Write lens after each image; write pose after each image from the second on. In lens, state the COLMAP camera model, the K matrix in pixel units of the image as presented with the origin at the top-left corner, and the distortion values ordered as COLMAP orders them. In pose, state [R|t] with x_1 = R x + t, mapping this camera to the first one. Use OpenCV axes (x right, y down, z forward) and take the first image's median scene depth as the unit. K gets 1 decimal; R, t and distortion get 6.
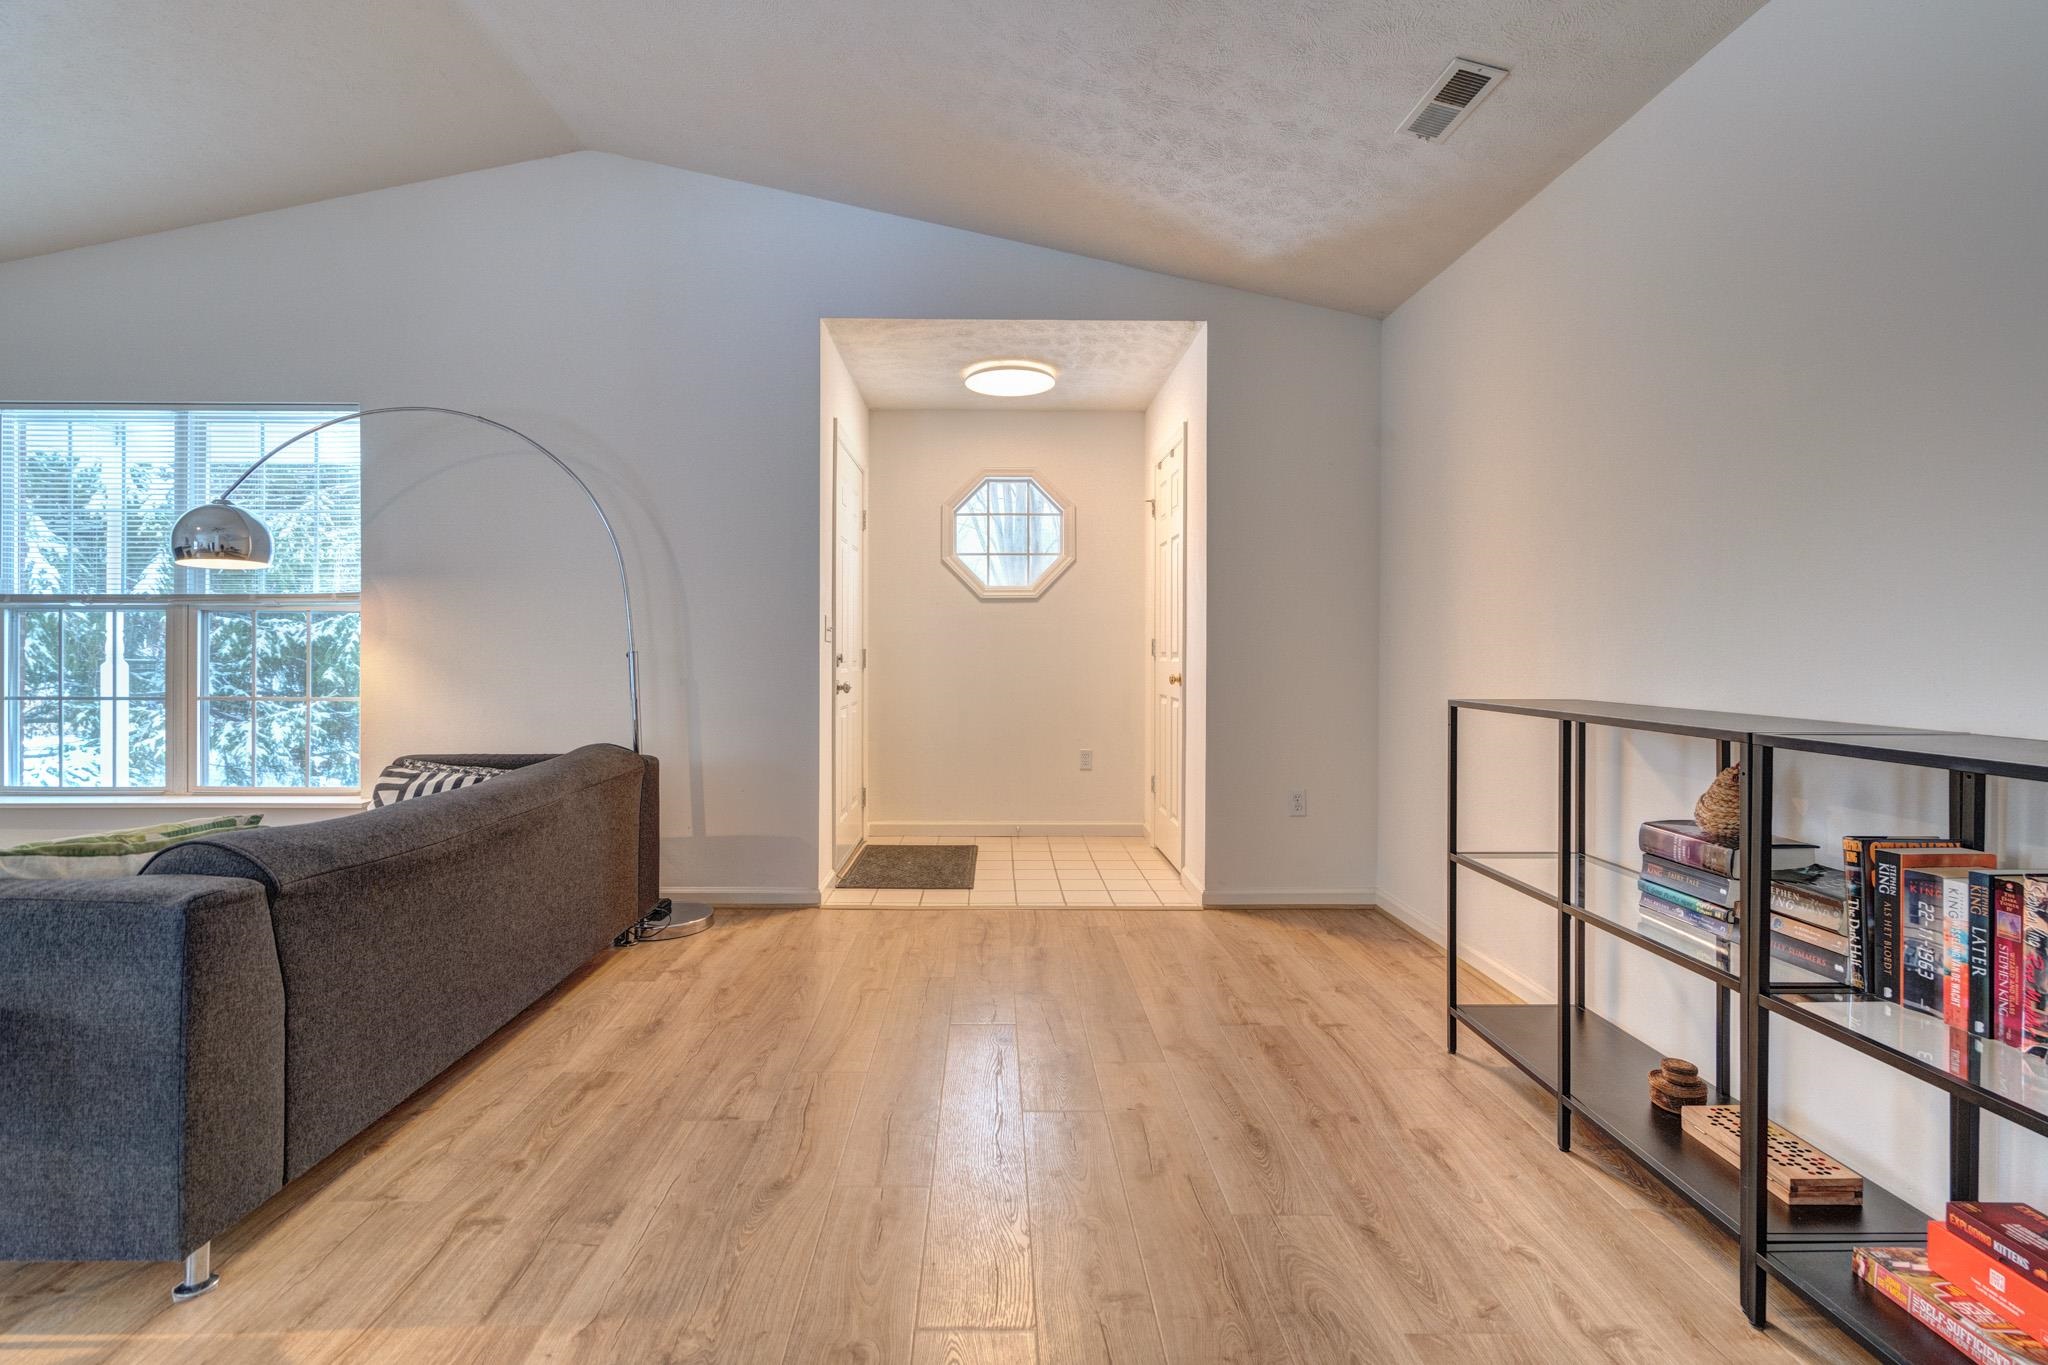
lens RADIAL K [[955.5, 0, 963.3], [0, 955.5, 651.9], [0, 0, 1]] dist [-0.001184, 0.001744]
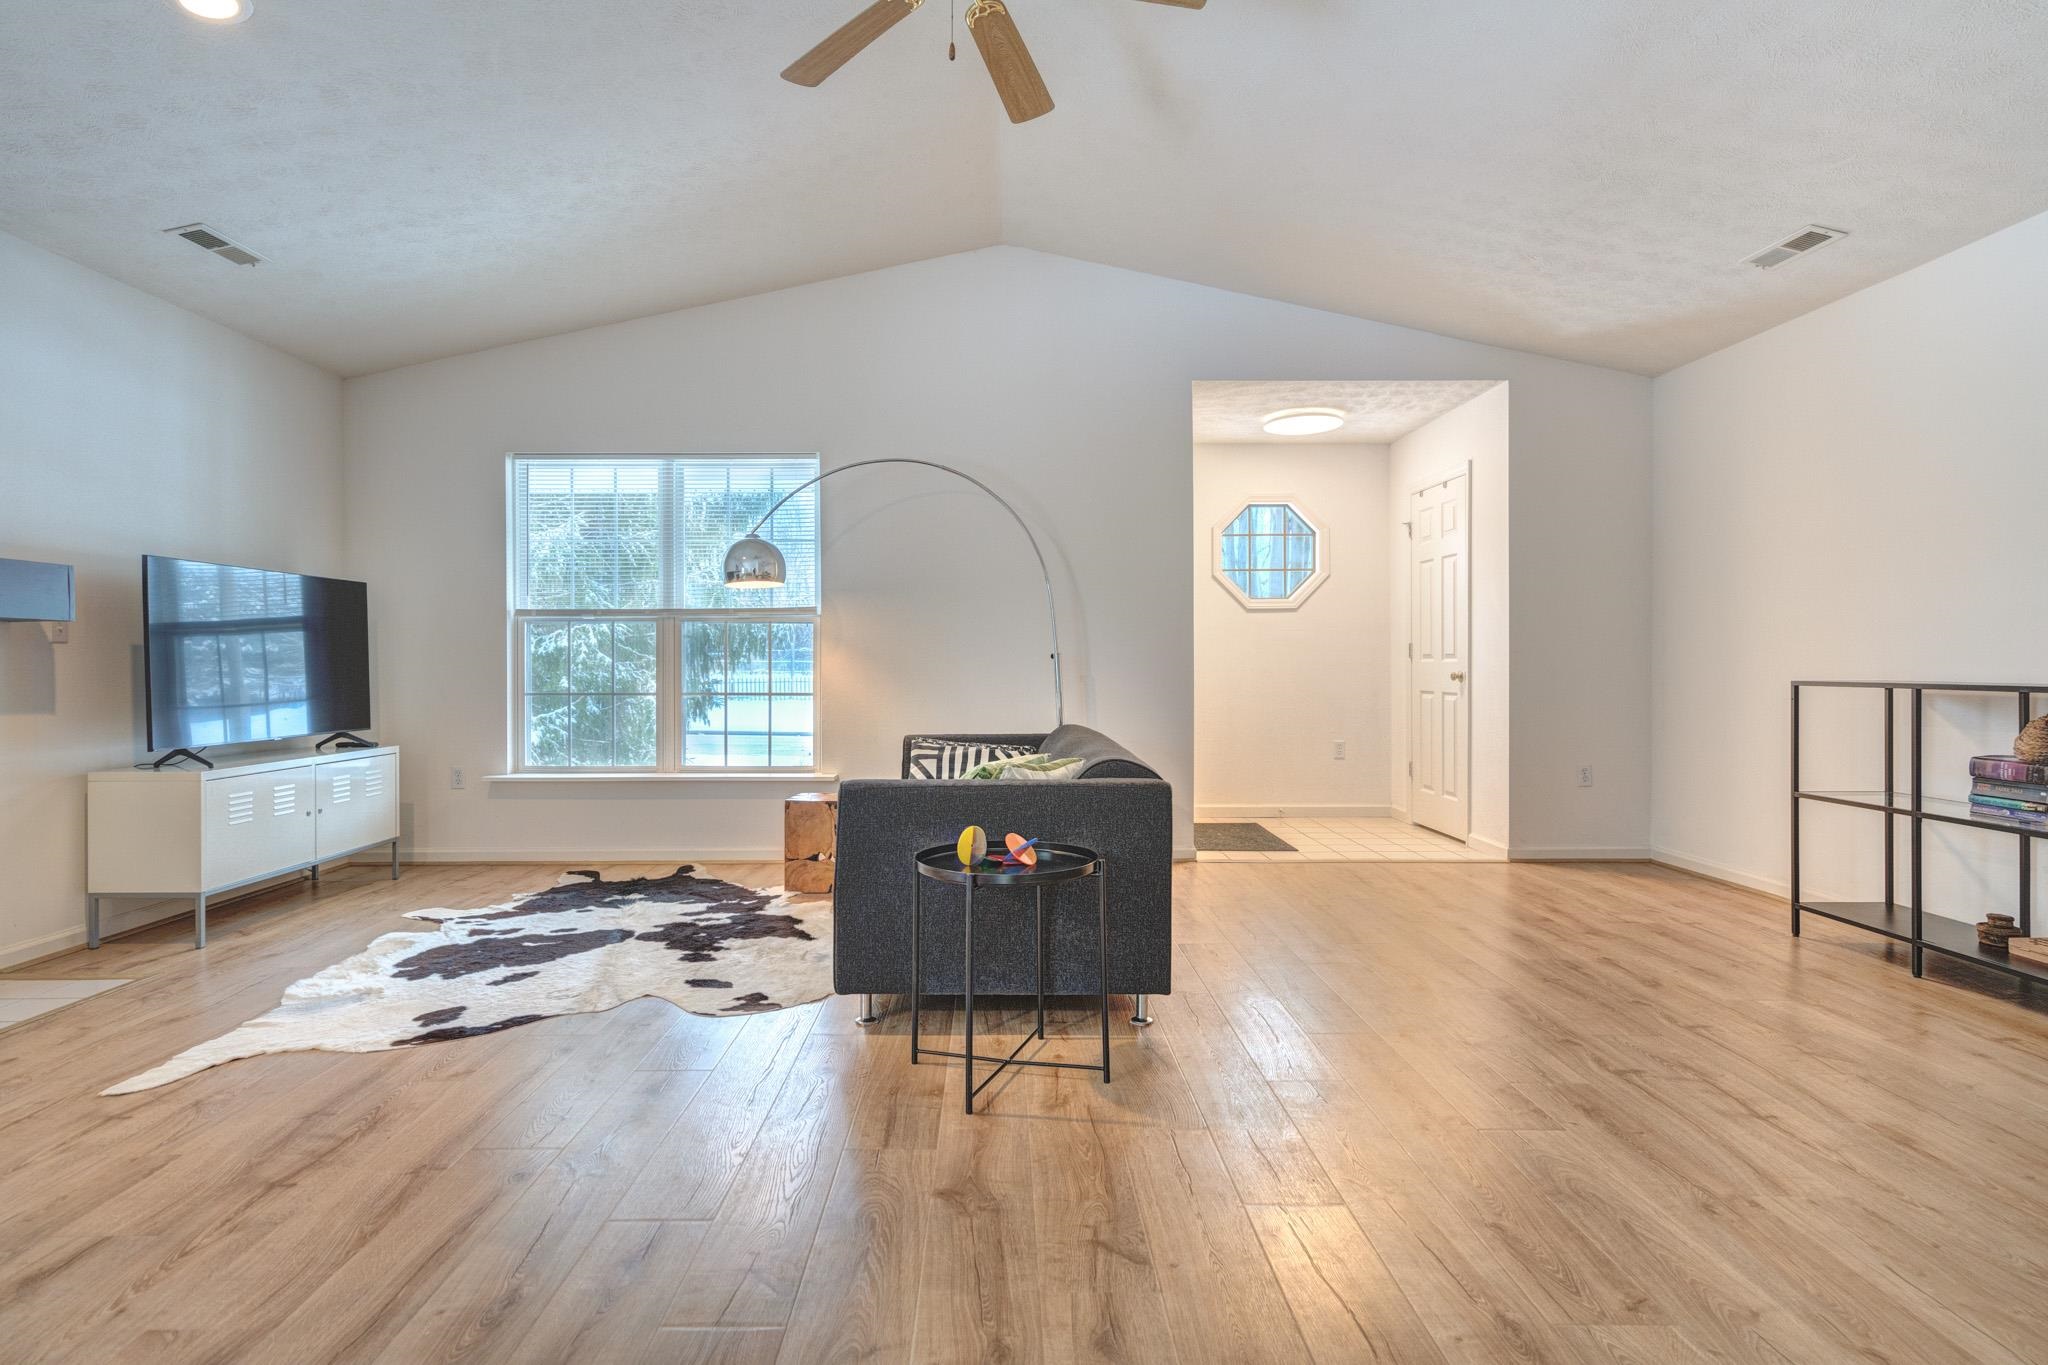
lens RADIAL K [[1014.5, 0, 973.2], [0, 1014.5, 666.2], [0, 0, 1]] dist [0.001831, 0.000877]
pose [[0.999860, -0.004543, -0.016133, -0.476921], [0.004560, 0.999989, 0.001023, 0.016228], [0.016128, -0.001096, 0.999869, -0.356943]]
